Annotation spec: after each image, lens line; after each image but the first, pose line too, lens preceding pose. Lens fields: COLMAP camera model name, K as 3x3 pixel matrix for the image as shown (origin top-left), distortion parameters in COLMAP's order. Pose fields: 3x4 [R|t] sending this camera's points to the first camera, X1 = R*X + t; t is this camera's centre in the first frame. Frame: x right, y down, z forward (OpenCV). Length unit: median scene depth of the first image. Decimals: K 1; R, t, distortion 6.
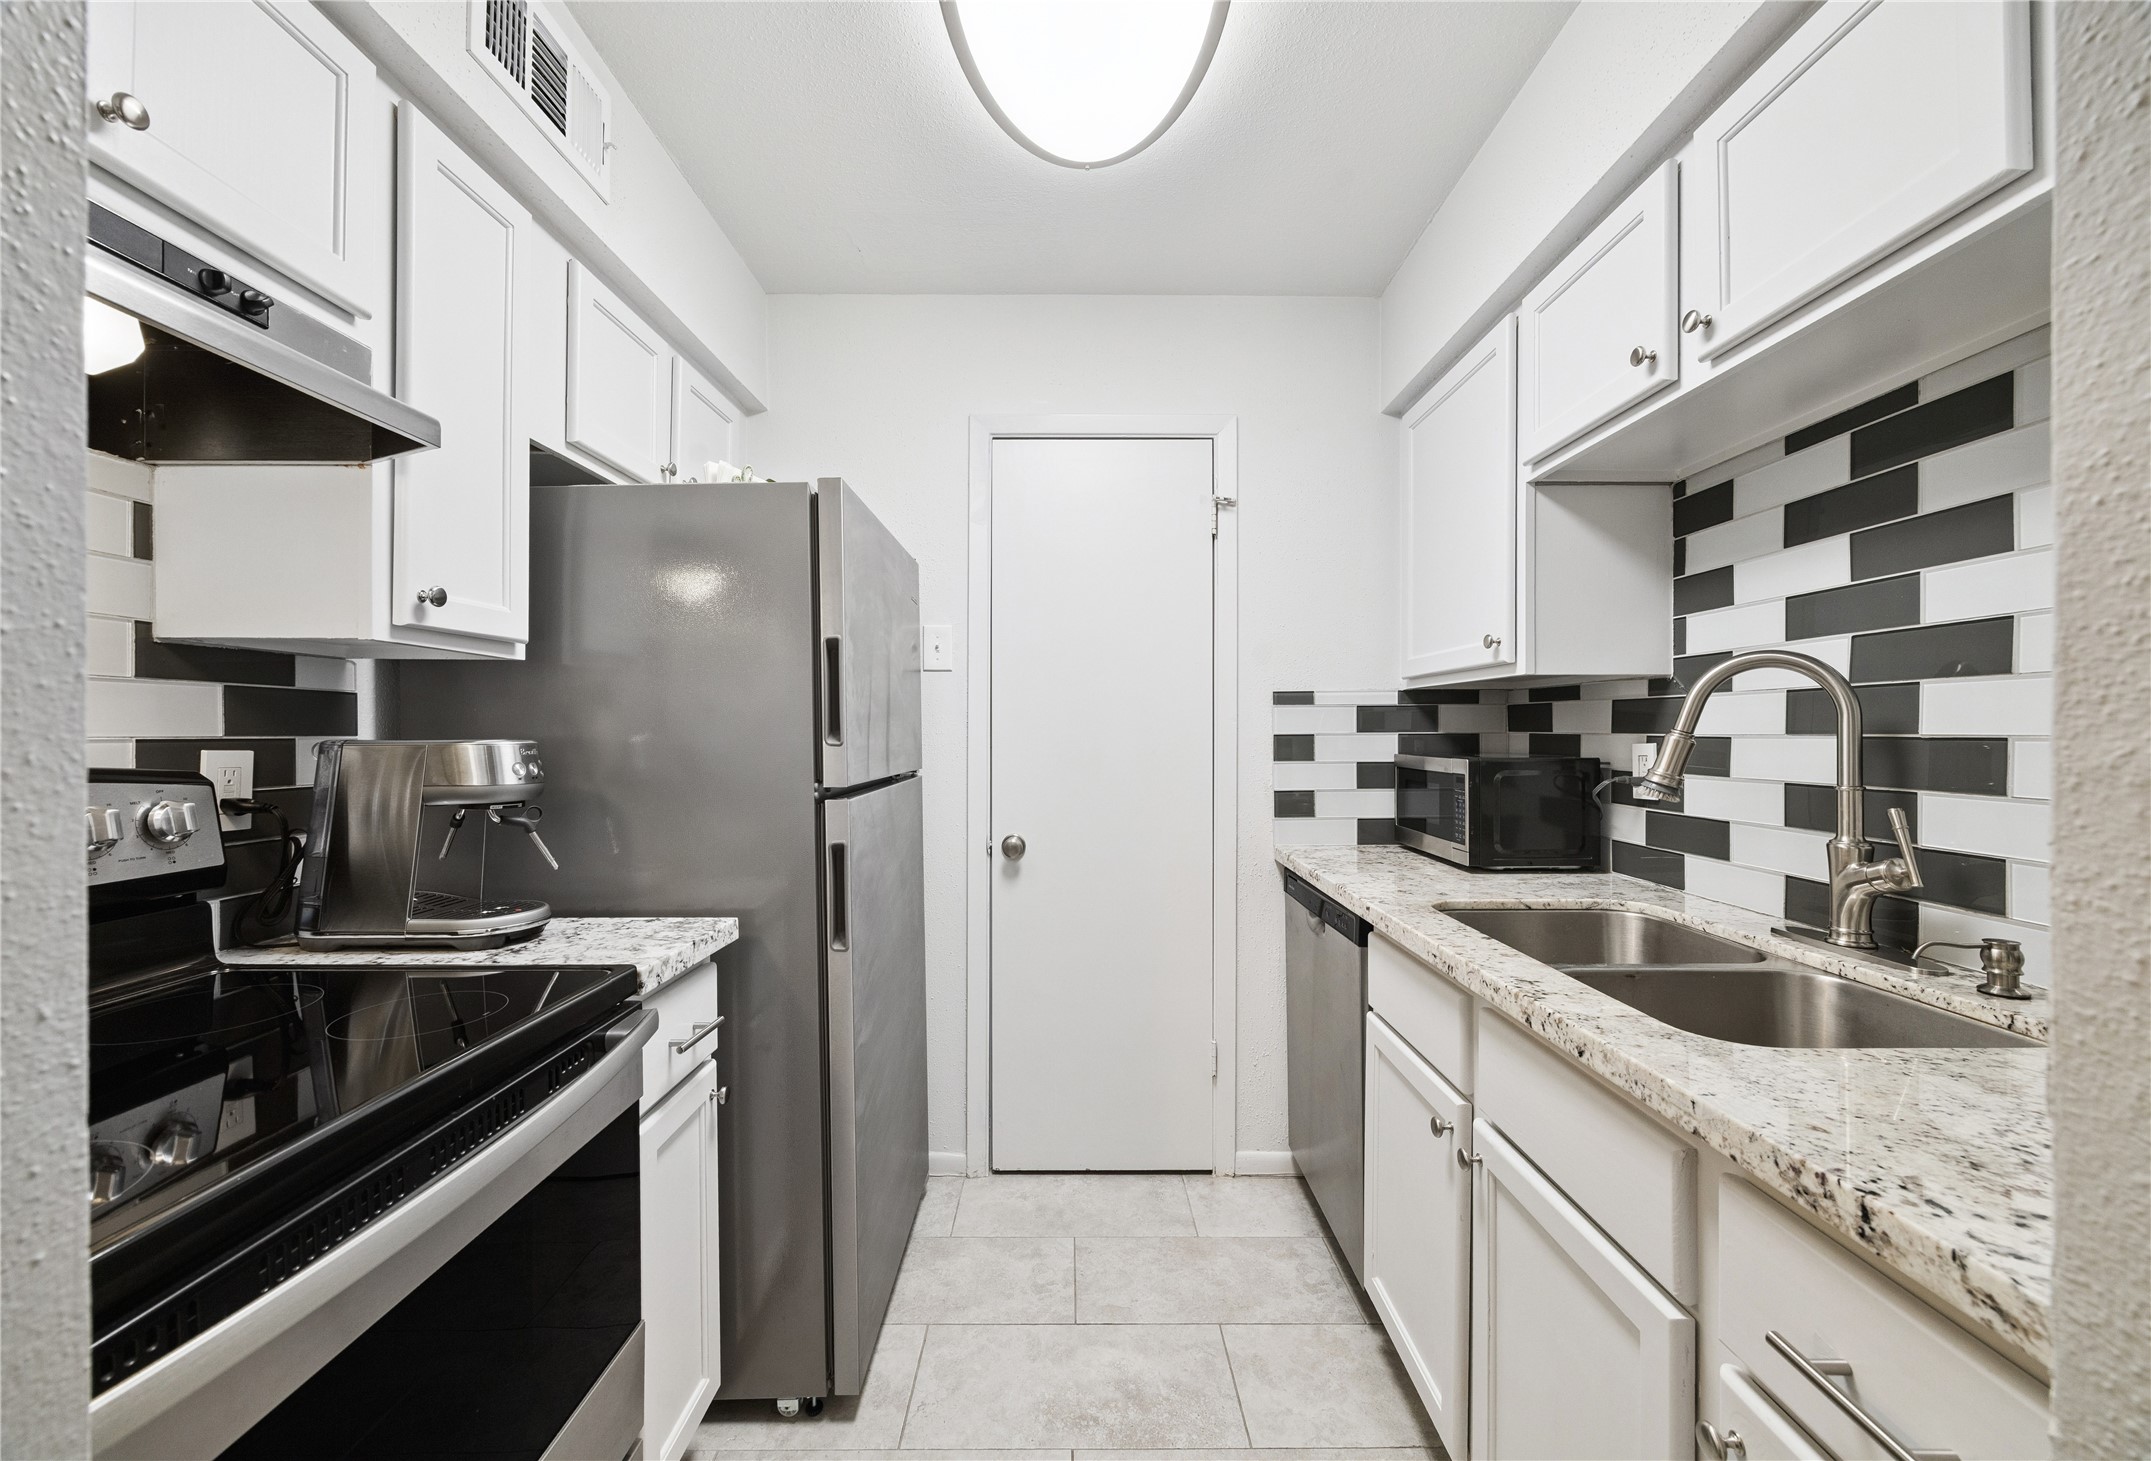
lens RADIAL K [[850.1, 0, 1081.1], [0, 850.1, 731.8], [0, 0, 1]] dist [0.000499, -0.000021]
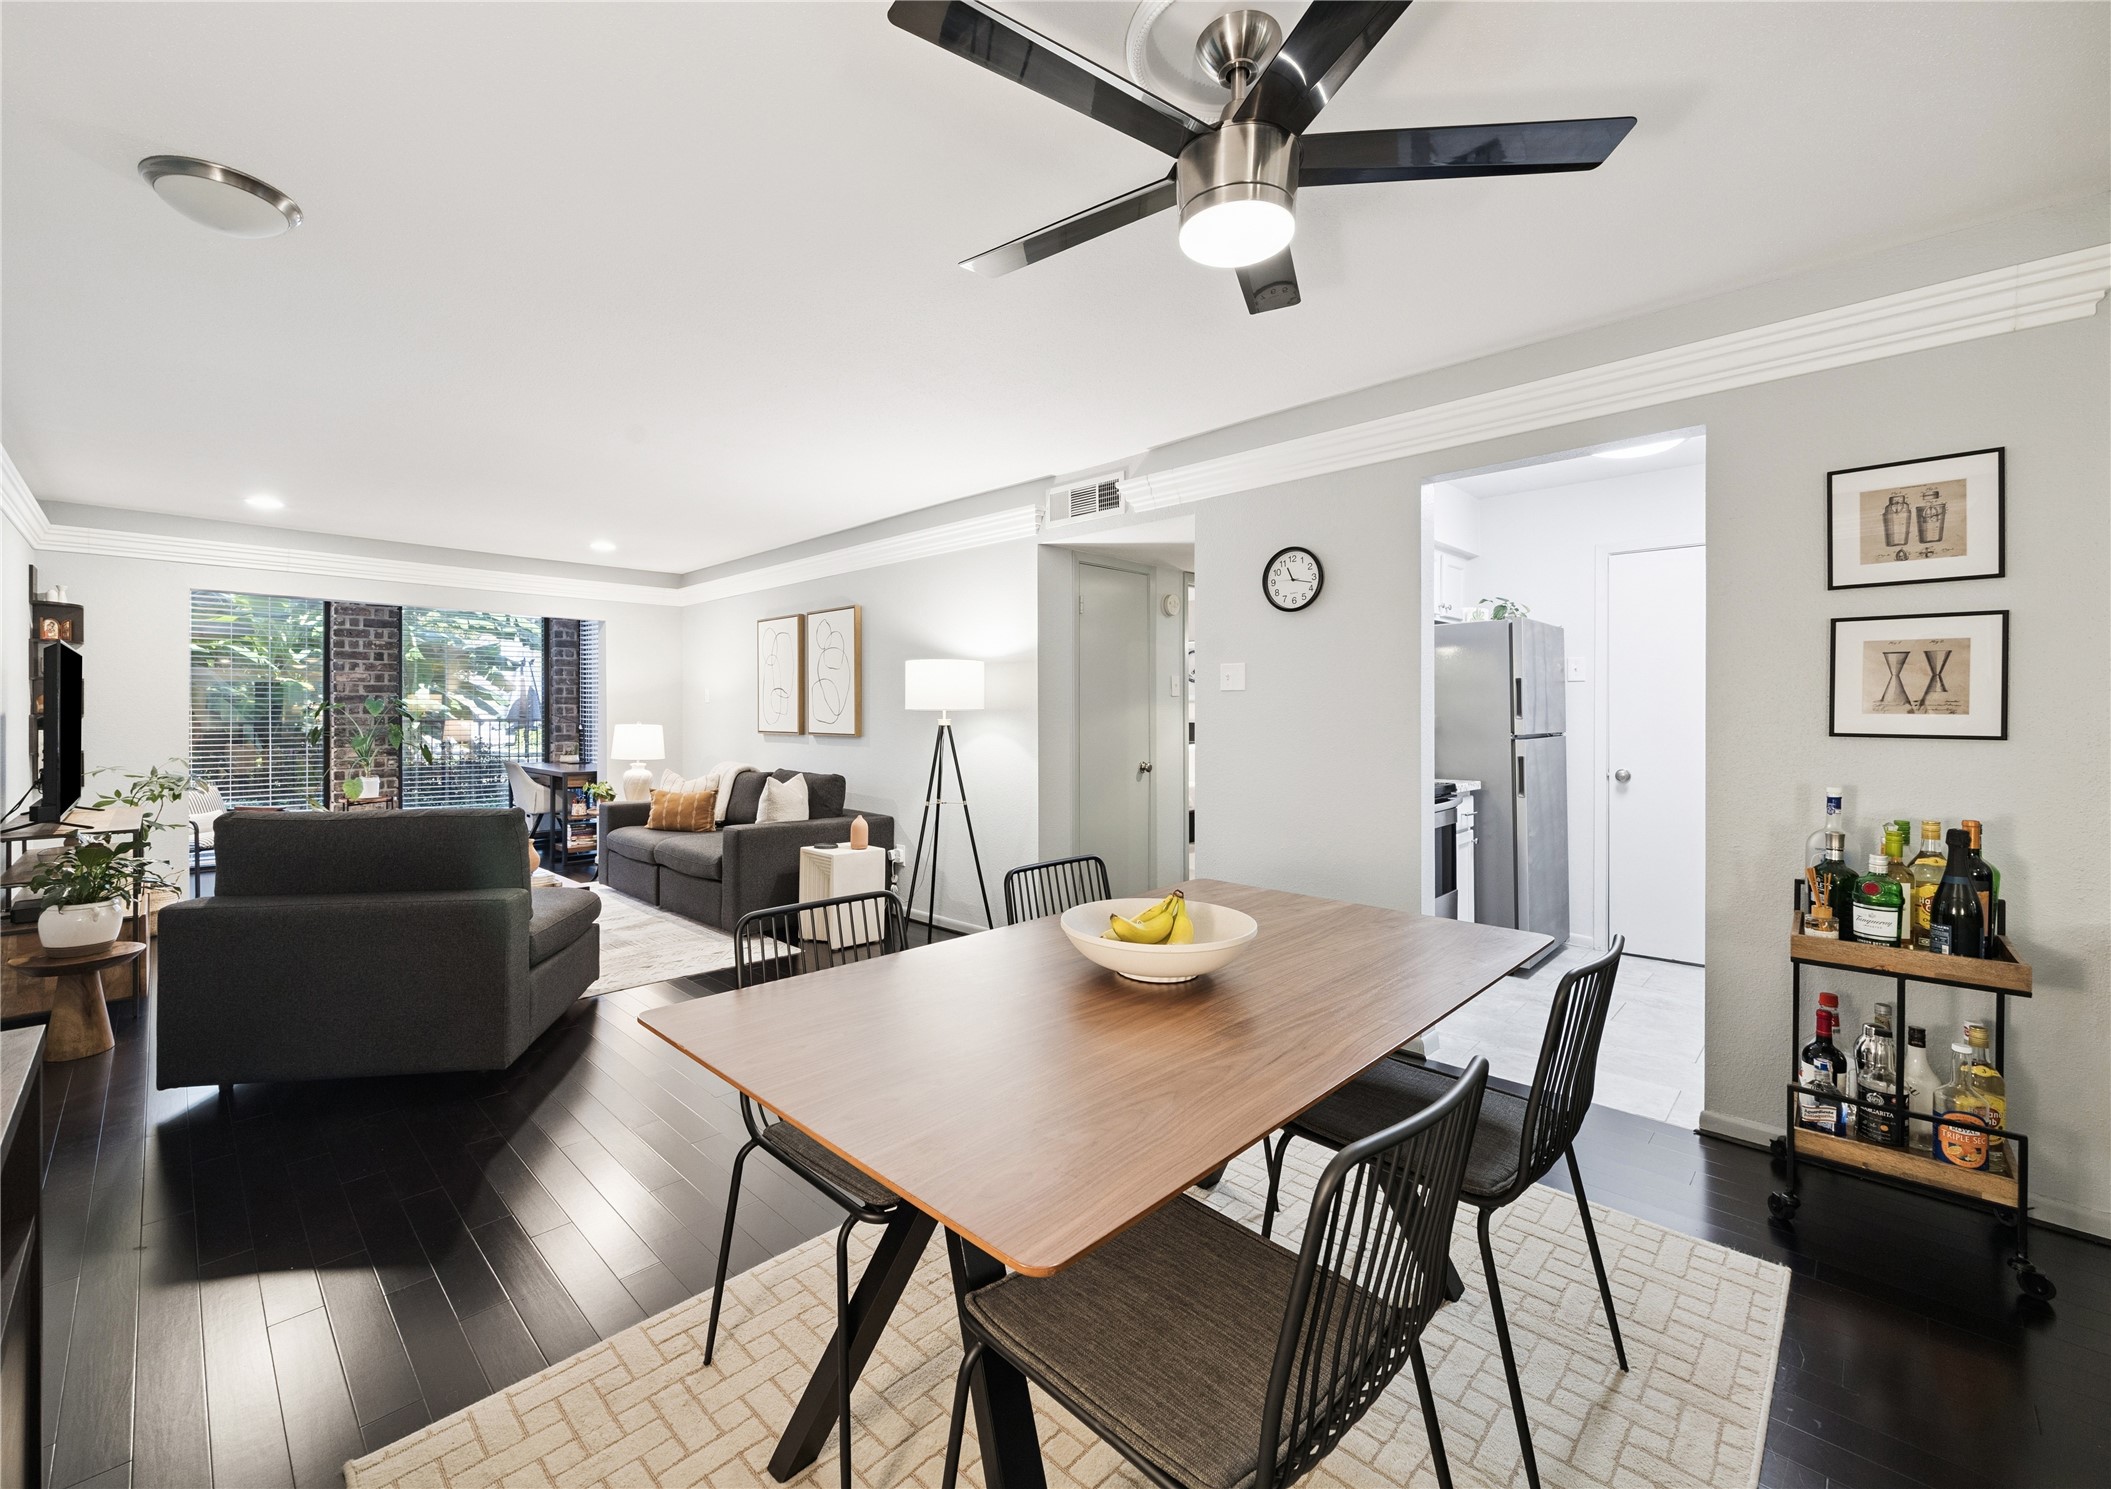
lens RADIAL K [[871.9, 0, 1038.3], [0, 871.9, 719.6], [0, 0, 1]] dist [-0.005094, -0.000140]
pose [[0.716881, 0.004708, -0.697180, 0.511032], [0.004291, 0.999928, 0.011165, -0.019422], [0.697183, -0.010996, 0.716809, -1.931604]]
